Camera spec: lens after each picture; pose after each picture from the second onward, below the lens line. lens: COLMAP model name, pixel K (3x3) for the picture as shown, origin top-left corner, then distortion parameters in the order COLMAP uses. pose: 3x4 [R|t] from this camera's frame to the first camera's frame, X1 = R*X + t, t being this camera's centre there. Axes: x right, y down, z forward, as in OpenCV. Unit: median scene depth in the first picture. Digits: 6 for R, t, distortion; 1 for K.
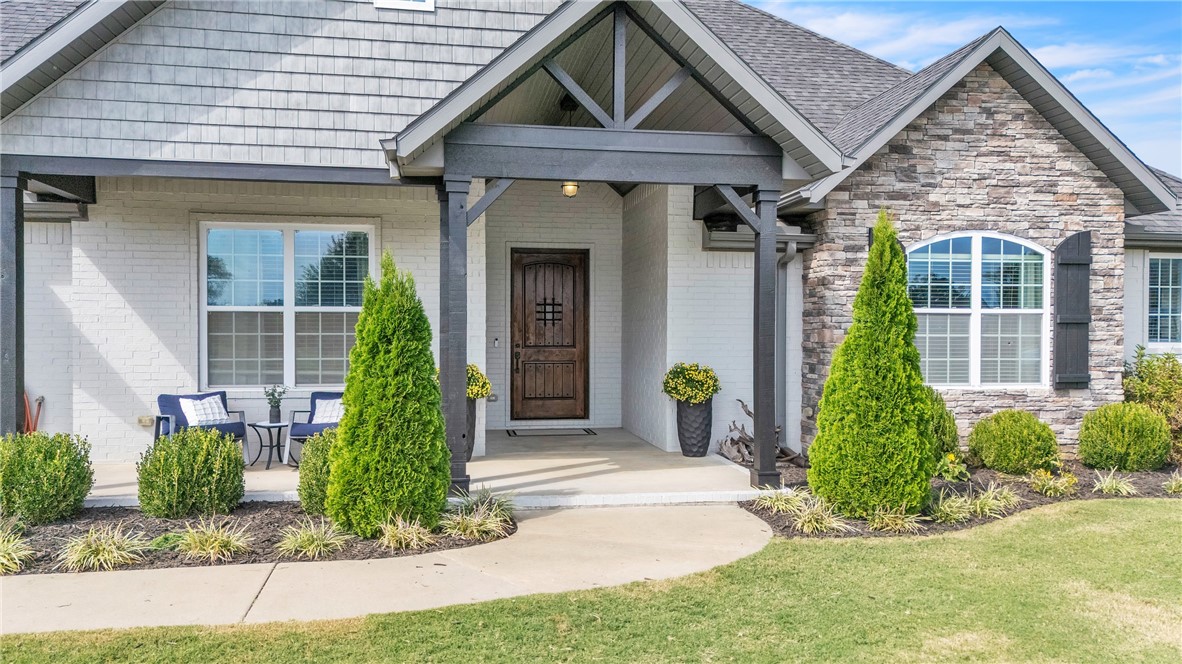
lens RADIAL K [[872.2, 0, 589.7], [0, 872.2, 338.8], [0, 0, 1]] dist [0.061342, -0.048920]
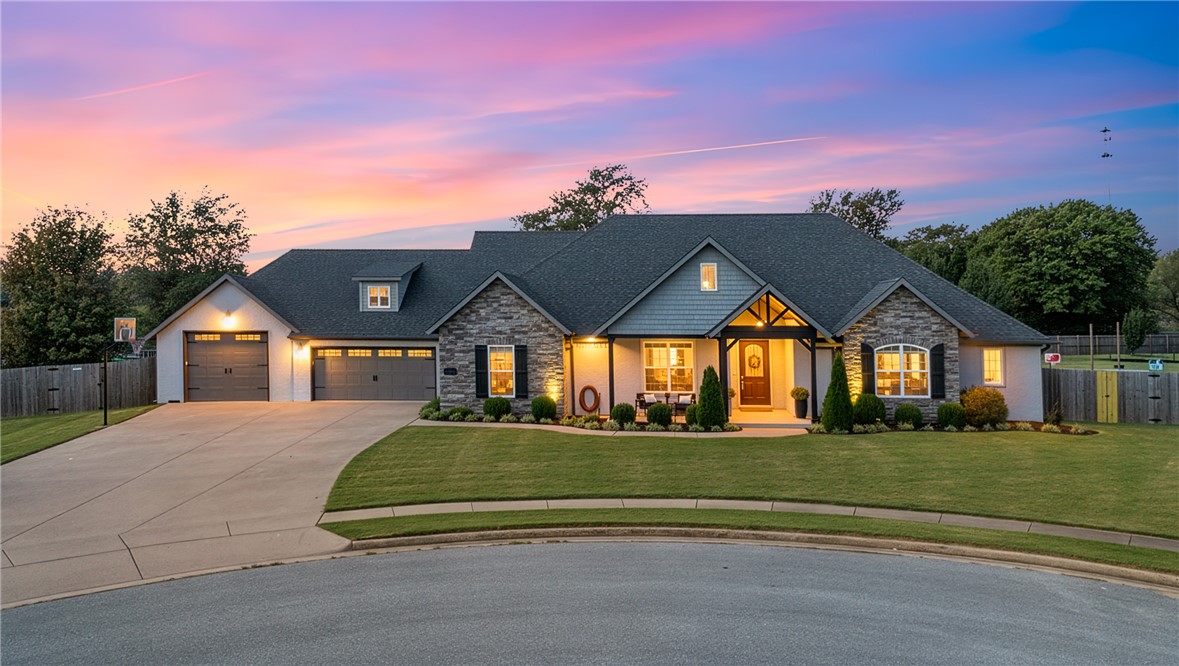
lens RADIAL K [[870.0, 0, 588.2], [0, 870.0, 339.8], [0, 0, 1]] dist [0.061342, -0.048920]
pose [[0.968637, 0.005590, -0.248417, 0.155719], [-0.001879, 0.999883, 0.015174, -0.174943], [0.248473, -0.014232, 0.968534, -2.060819]]
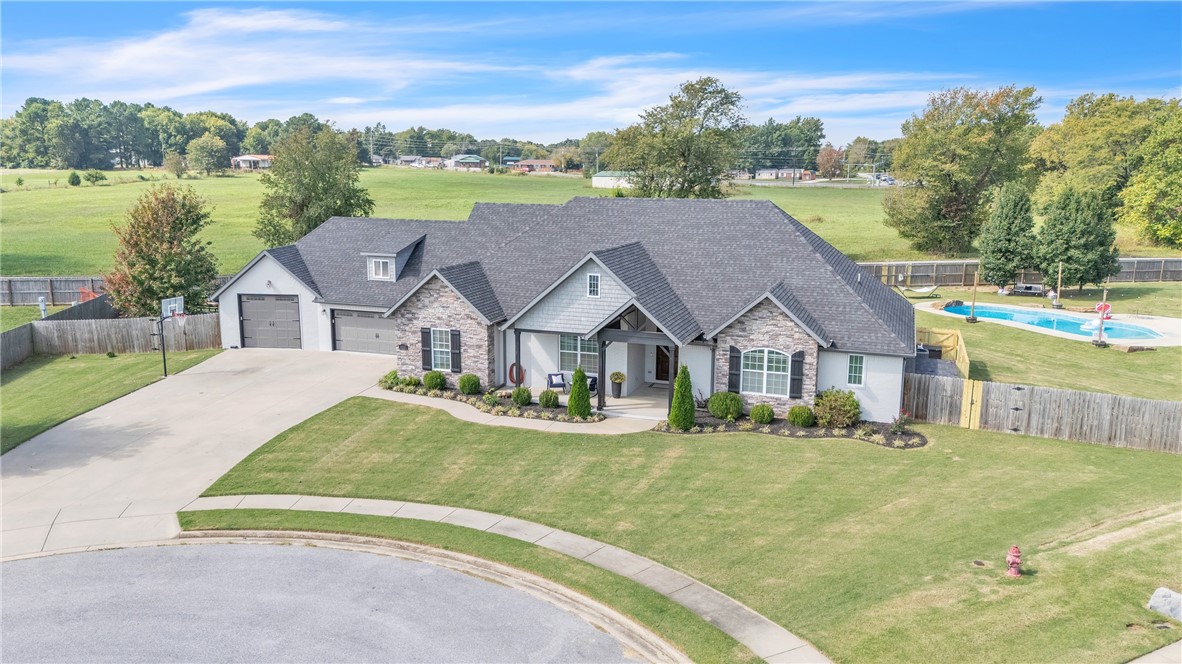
lens RADIAL K [[872.2, 0, 589.7], [0, 872.2, 338.8], [0, 0, 1]] dist [0.061342, -0.048920]
pose [[0.869858, 0.099598, -0.483143, 1.431124], [-0.005776, 0.981395, 0.191911, -0.771160], [0.493269, -0.164145, 0.854250, -2.066940]]
